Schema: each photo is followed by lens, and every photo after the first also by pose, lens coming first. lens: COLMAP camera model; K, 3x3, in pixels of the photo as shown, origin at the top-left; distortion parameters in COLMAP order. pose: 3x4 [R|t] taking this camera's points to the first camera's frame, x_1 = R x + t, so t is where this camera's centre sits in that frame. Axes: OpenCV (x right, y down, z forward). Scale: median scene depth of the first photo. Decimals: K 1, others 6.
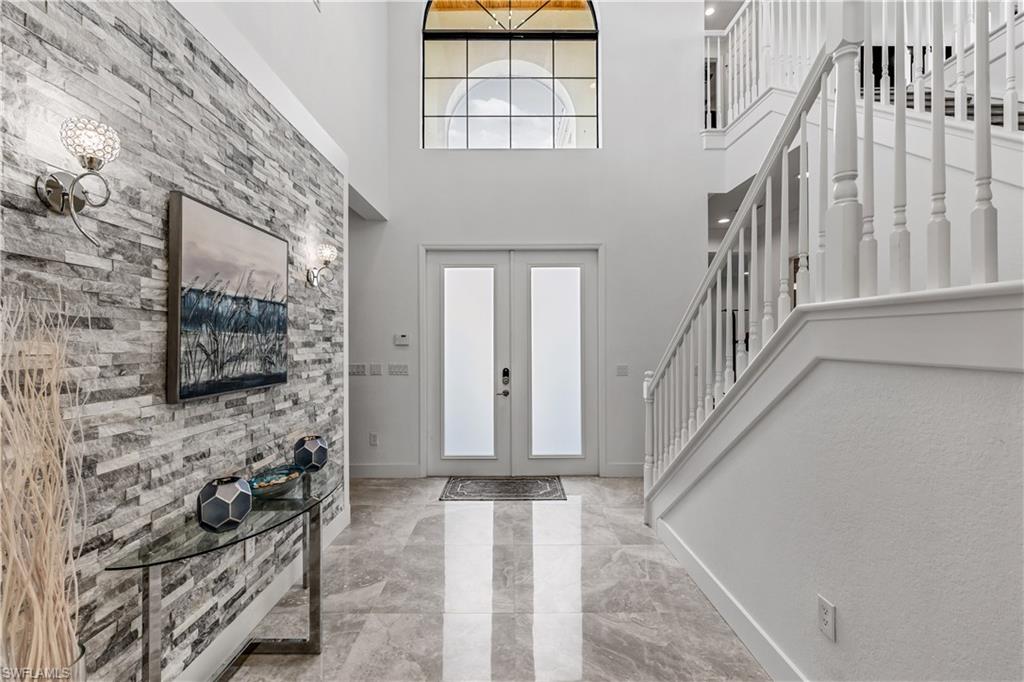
lens RADIAL K [[430.9, 0, 510.4], [0, 430.9, 340.2], [0, 0, 1]] dist [-0.003373, -0.000120]
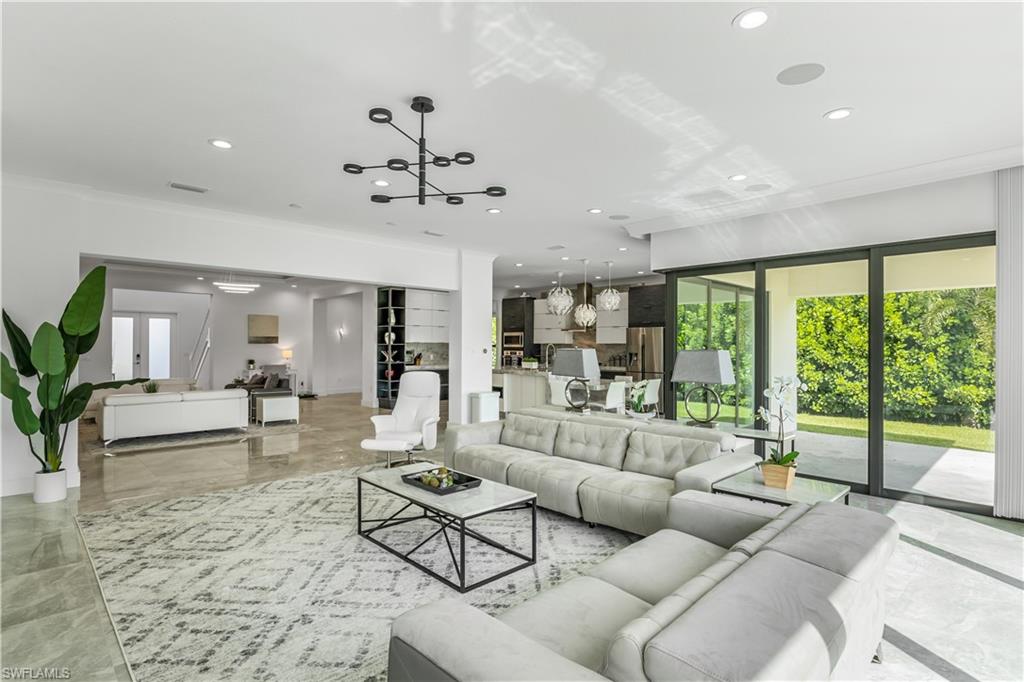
lens RADIAL K [[515.1, 0, 512.4], [0, 515.1, 341.9], [0, 0, 1]] dist [-0.000089, 0.000002]
pose [[0.729267, 0.010246, 0.684153, -0.535522], [-0.008754, 0.999946, -0.005644, -0.014070], [-0.684173, -0.001873, 0.729317, -3.172942]]
